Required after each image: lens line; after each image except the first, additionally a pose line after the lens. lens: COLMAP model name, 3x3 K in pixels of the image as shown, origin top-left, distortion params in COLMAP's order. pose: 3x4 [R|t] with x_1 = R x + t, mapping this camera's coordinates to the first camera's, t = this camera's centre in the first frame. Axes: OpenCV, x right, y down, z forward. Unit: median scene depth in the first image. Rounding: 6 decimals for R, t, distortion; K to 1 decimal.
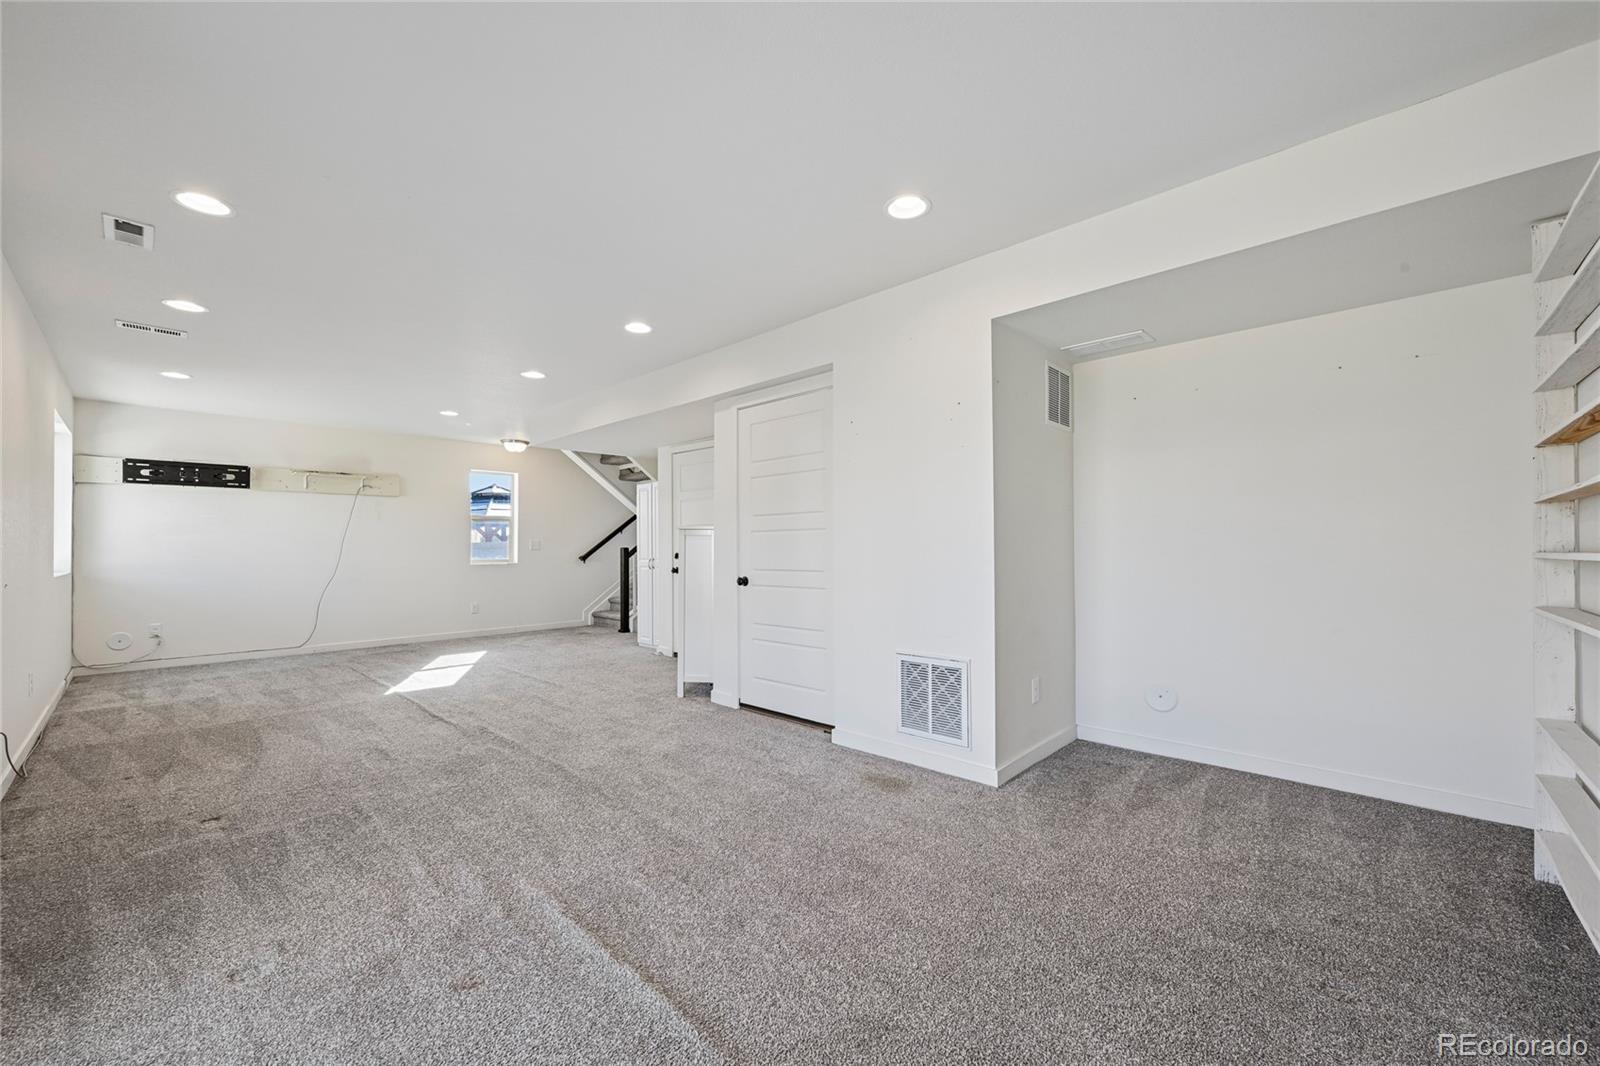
lens RADIAL K [[624.4, 0, 814.4], [0, 624.4, 539.1], [0, 0, 1]] dist [-0.002559, 0.000716]
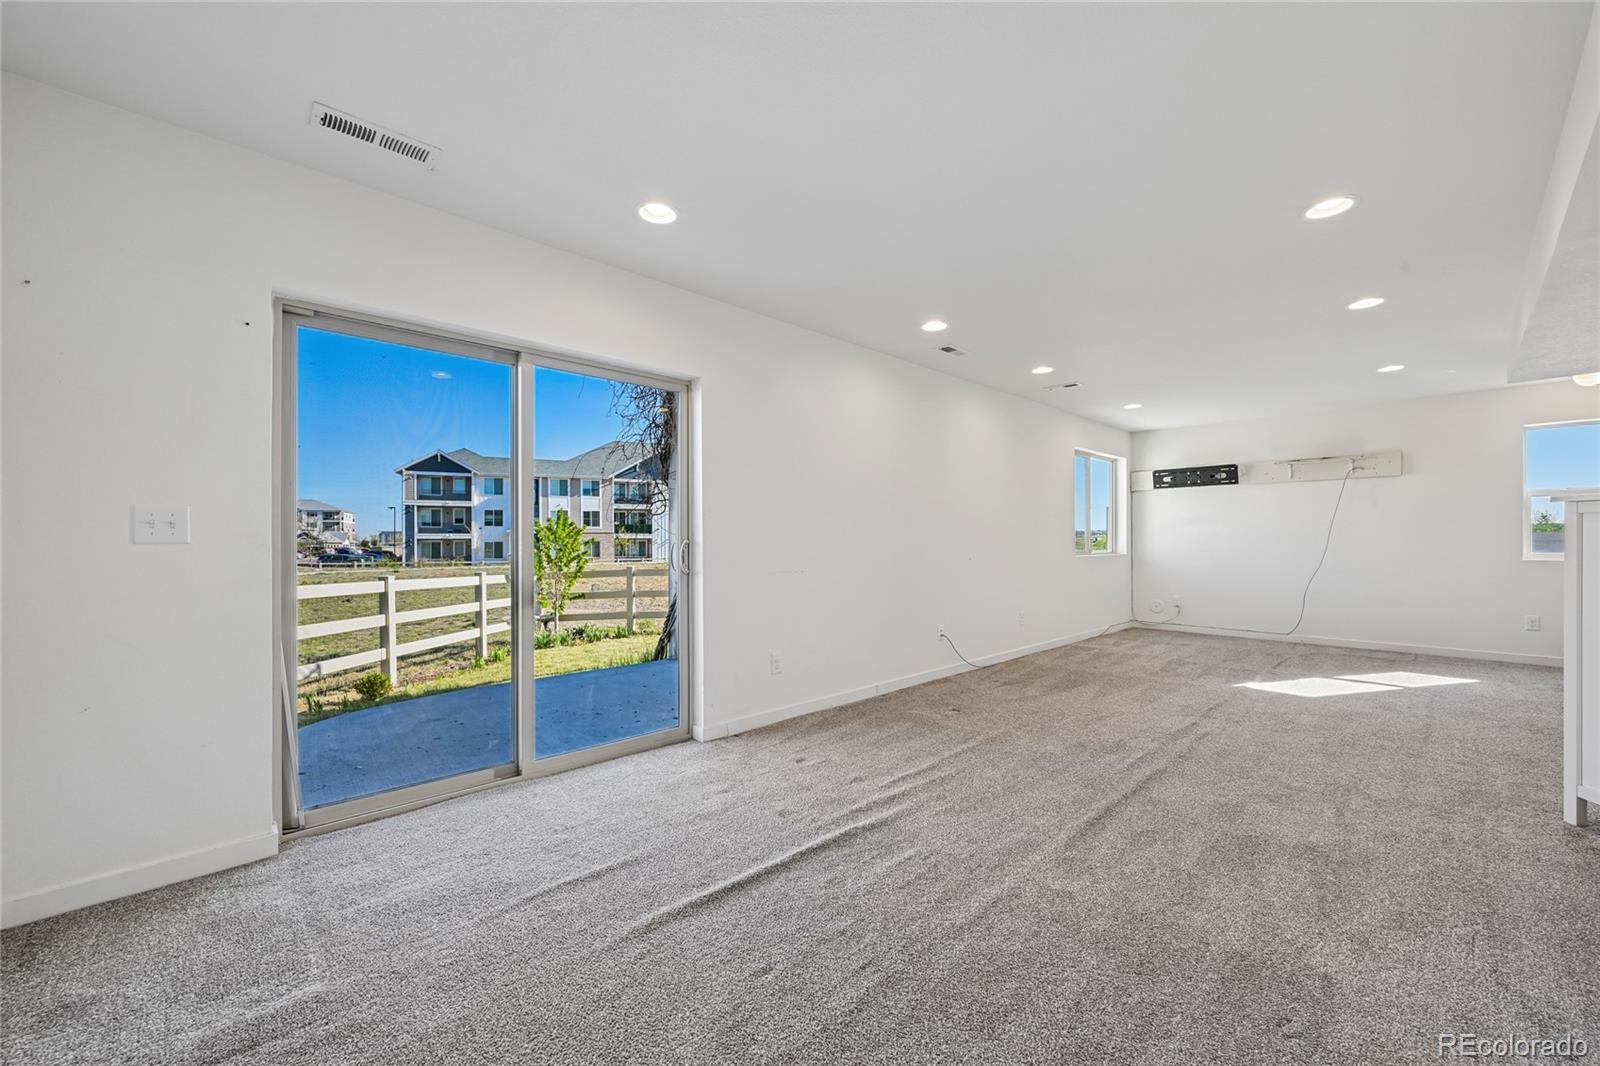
lens RADIAL K [[624.4, 0, 798.8], [0, 624.4, 541.7], [0, 0, 1]] dist [-0.002559, 0.000716]
pose [[-0.062681, 0.007259, -0.998007, 0.278714], [0.015527, 0.999860, 0.006297, 0.003203], [0.997913, -0.015101, -0.062785, 0.313298]]
